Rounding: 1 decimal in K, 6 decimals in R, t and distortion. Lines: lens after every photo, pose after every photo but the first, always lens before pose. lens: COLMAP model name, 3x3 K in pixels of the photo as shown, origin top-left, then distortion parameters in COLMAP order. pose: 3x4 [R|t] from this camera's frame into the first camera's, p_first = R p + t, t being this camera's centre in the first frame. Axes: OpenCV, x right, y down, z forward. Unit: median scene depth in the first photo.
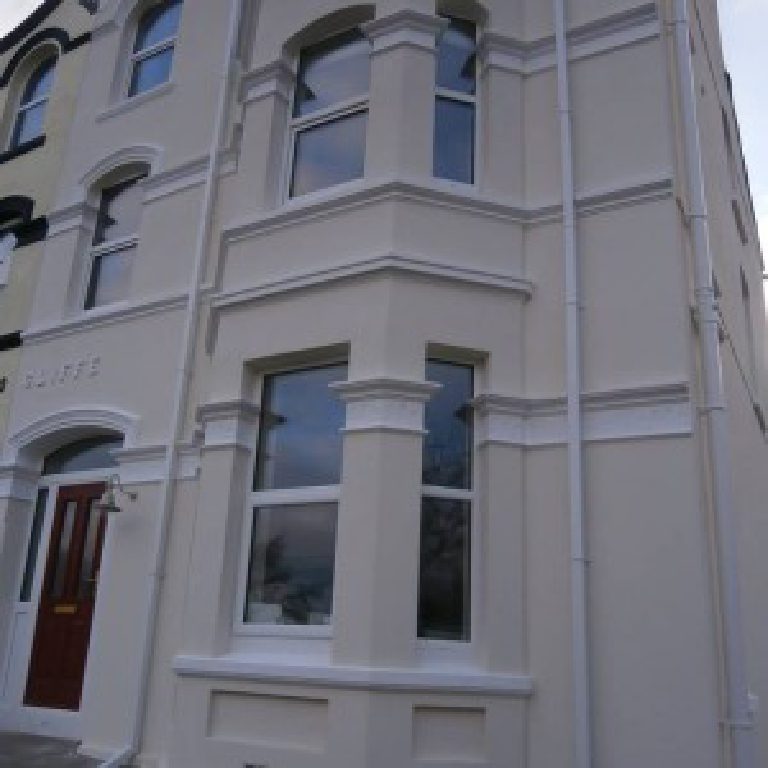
lens RADIAL K [[823.7, 0, 365.7], [0, 823.7, 406.8], [0, 0, 1]] dist [-0.079767, 0.017048]
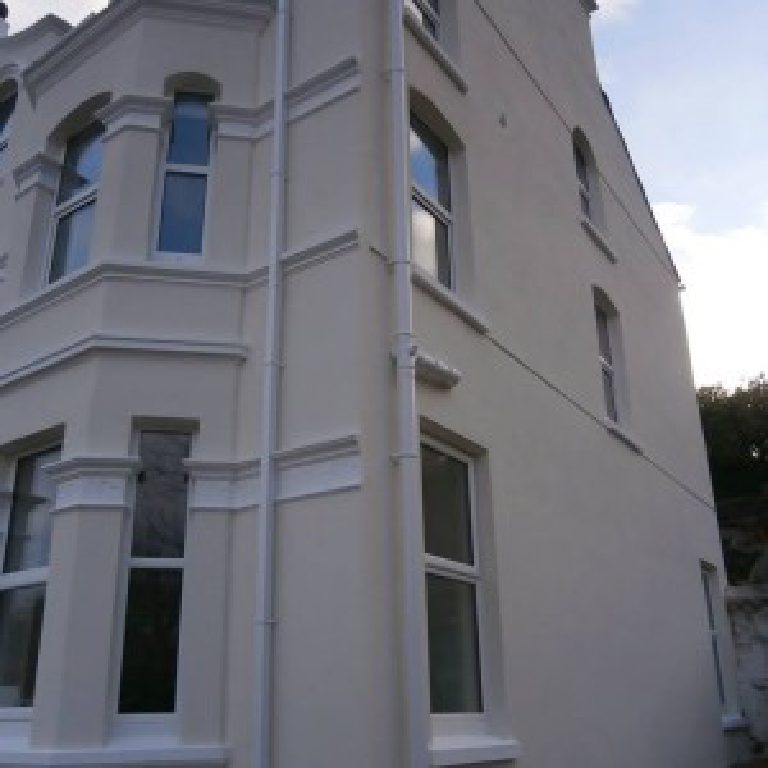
lens RADIAL K [[812.1, 0, 383.8], [0, 812.1, 395.0], [0, 0, 1]] dist [-0.040161, 0.008571]
pose [[0.994413, -0.100211, -0.033186, 0.385231], [0.098087, 0.993342, -0.060418, -0.012349], [0.039020, 0.056826, 0.997621, 0.003422]]
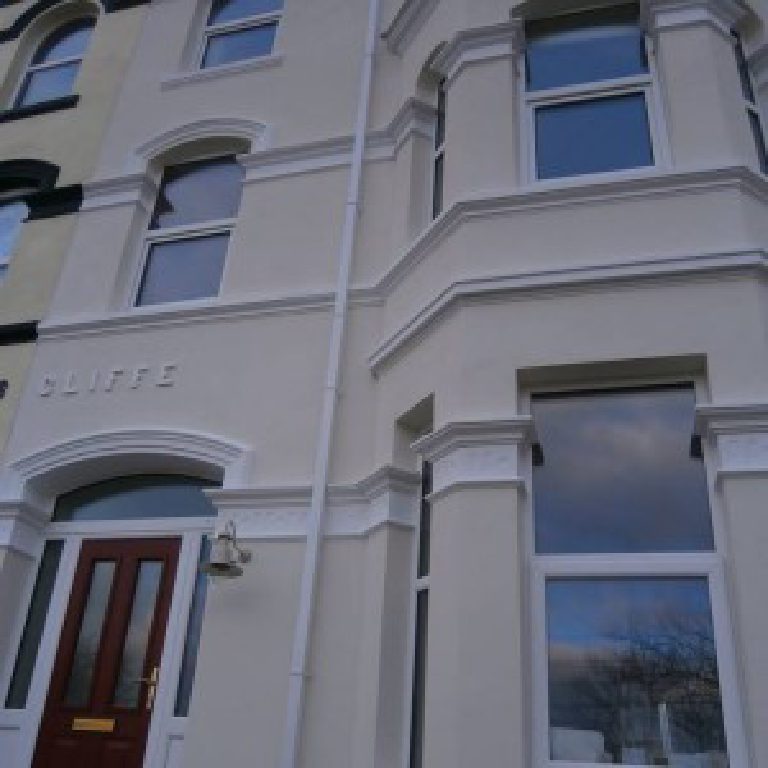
lens RADIAL K [[811.2, 0, 384.0], [0, 811.2, 384.0], [0, 0, 1]] dist [-0.060356, 0.019406]
pose [[0.967018, 0.127053, 0.220758, -0.414988], [-0.089721, 0.981069, -0.171620, 0.087528], [-0.238384, 0.146153, 0.960111, 0.361504]]
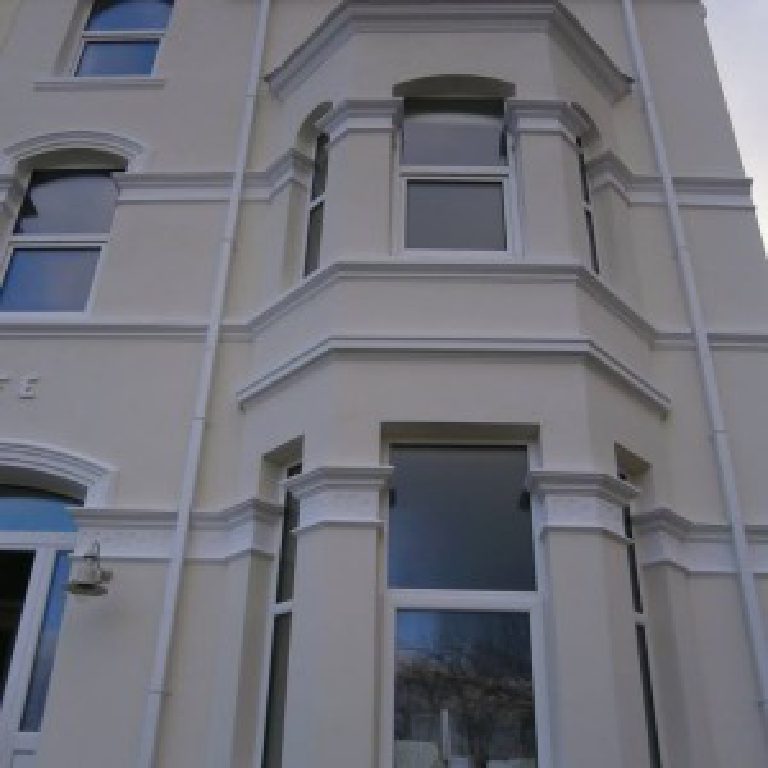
lens RADIAL K [[813.3, 0, 384.3], [0, 813.3, 369.4], [0, 0, 1]] dist [-0.048537, 0.000074]
pose [[0.872826, 0.217075, 0.437096, -0.510980], [-0.131888, 0.967224, -0.216989, 0.066919], [-0.469872, 0.131746, 0.872848, 0.298421]]
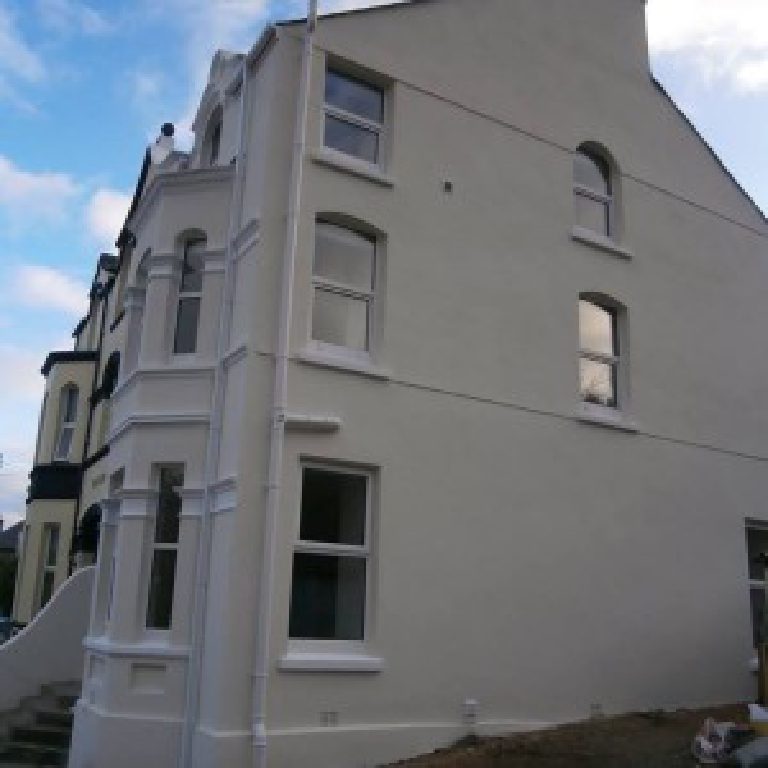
lens RADIAL K [[823.7, 0, 365.7], [0, 823.7, 406.8], [0, 0, 1]] dist [-0.079767, 0.017048]
pose [[0.871664, -0.154466, -0.465126, 1.205485], [0.167858, 0.985728, -0.012784, -0.089248], [0.460463, -0.066932, 0.885152, -0.317503]]
